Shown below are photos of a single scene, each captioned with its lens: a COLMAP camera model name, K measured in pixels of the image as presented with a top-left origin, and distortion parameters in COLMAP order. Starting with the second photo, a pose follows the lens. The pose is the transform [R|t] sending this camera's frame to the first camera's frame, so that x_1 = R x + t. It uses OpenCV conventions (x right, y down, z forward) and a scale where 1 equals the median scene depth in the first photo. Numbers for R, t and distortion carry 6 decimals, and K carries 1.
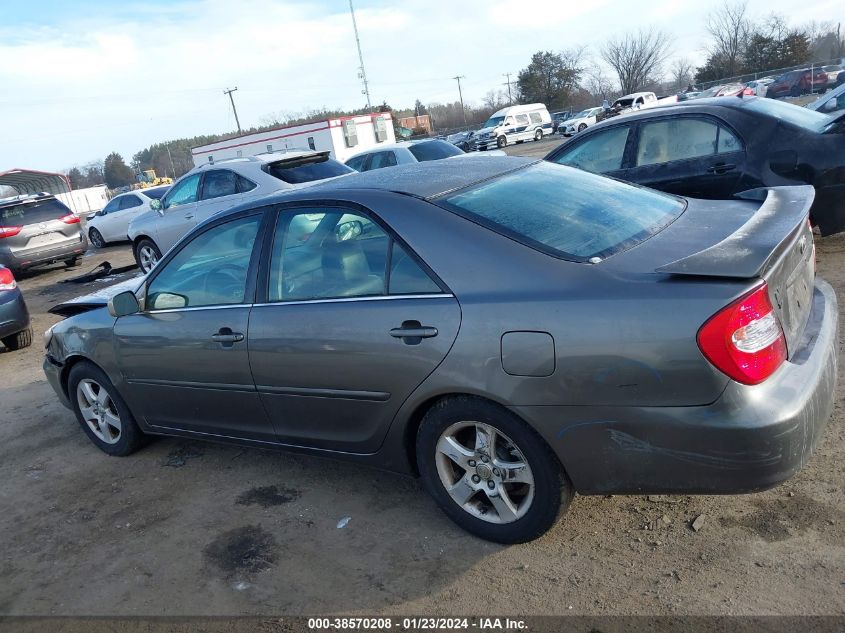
lens RADIAL K [[644.3, 0, 423.1], [0, 644.3, 321.9], [0, 0, 1]] dist [-0.000437, -0.004742]
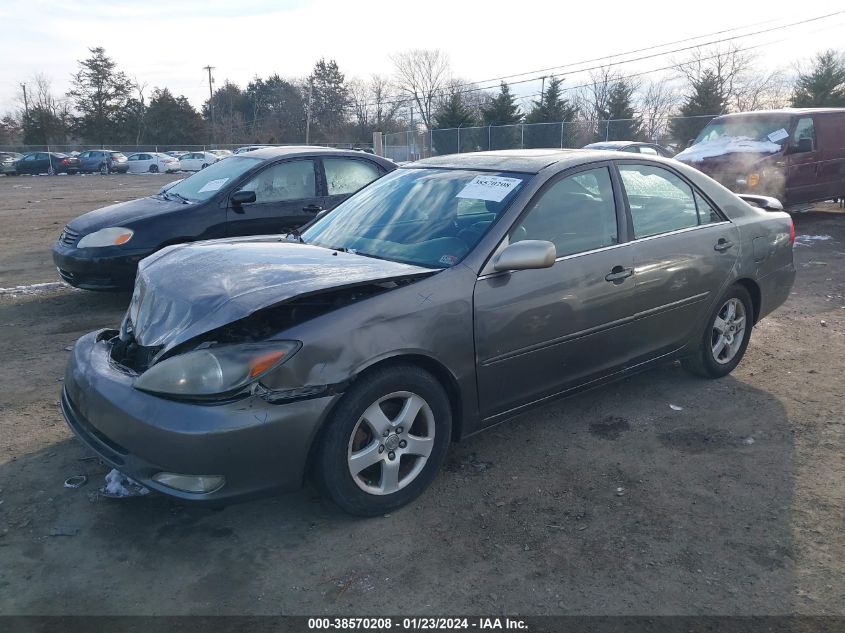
lens RADIAL K [[633.5, 0, 422.5], [0, 633.5, 316.5], [0, 0, 1]] dist [0.007411, -0.001757]
pose [[0.331138, -0.070172, 0.940970, -1.545752], [0.193751, 0.981038, 0.004977, 0.016379], [-0.923476, 0.180666, 0.338455, 1.014022]]
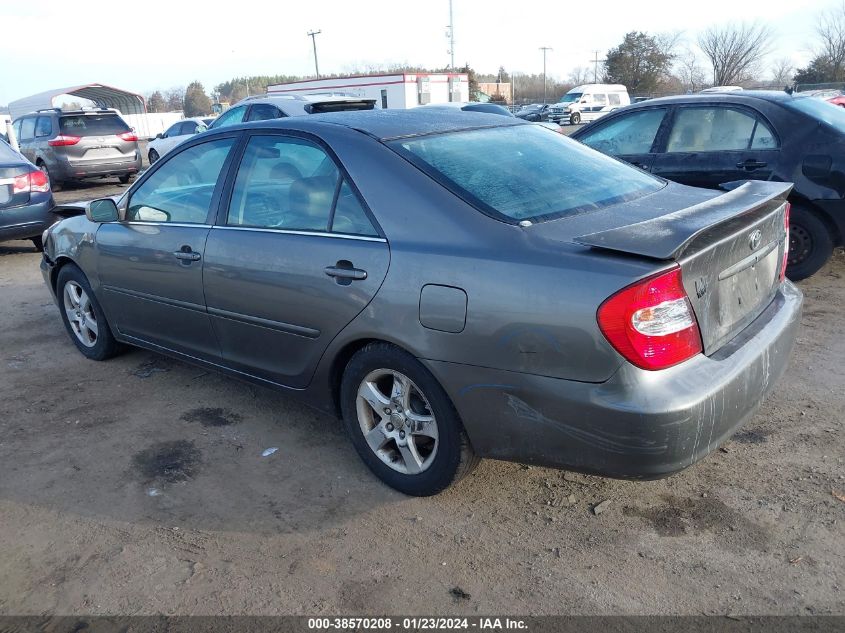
lens RADIAL K [[643.9, 0, 422.5], [0, 643.9, 316.5], [0, 0, 1]] dist [0.014899, -0.033156]
pose [[0.986374, 0.150835, -0.065694, 0.151114], [-0.147704, 0.987757, 0.050193, 0.013436], [0.072460, -0.039806, 0.996577, 0.008754]]
